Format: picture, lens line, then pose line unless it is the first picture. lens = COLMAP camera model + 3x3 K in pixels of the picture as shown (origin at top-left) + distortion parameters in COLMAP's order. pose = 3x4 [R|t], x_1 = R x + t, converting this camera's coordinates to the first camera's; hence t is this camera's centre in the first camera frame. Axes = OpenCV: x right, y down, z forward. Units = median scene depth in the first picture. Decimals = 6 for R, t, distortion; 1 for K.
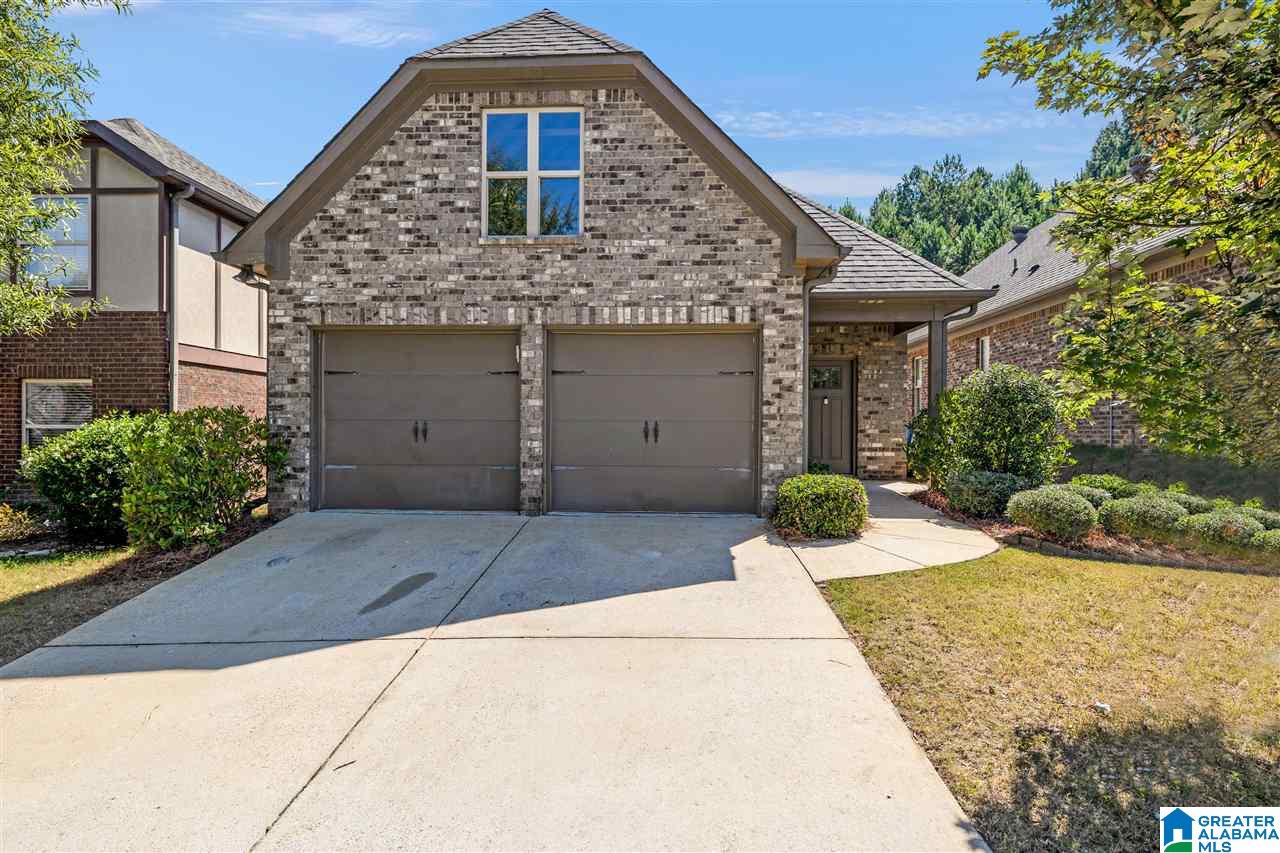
lens RADIAL K [[698.7, 0, 639.2], [0, 698.7, 427.5], [0, 0, 1]] dist [-0.000297, -0.000056]
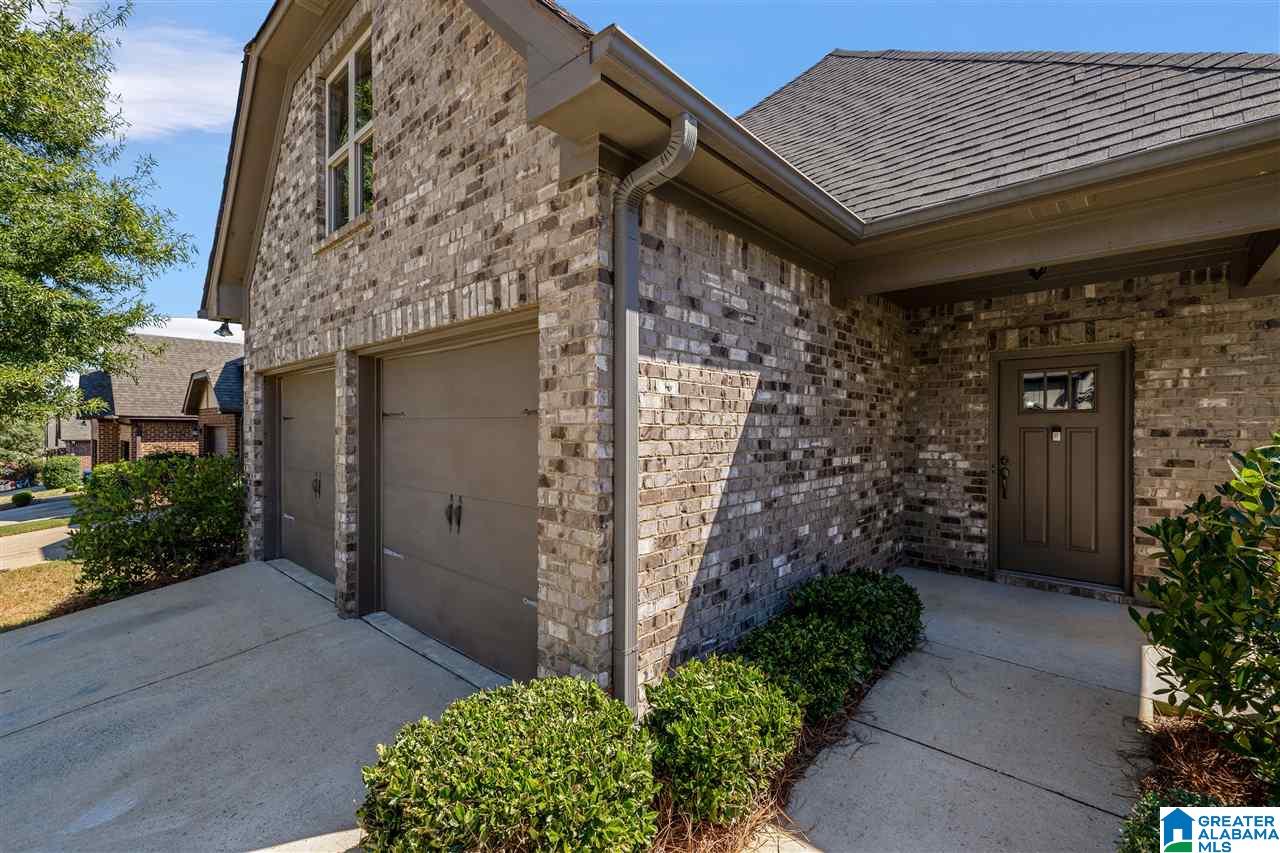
lens RADIAL K [[546.8, 0, 641.6], [0, 546.8, 428.1], [0, 0, 1]] dist [0.004776, 0.000219]
pose [[0.769320, 0.000089, -0.638864, 0.451816], [0.000754, 0.999999, 0.001048, -0.068912], [0.638863, -0.001288, 0.769319, 0.771774]]
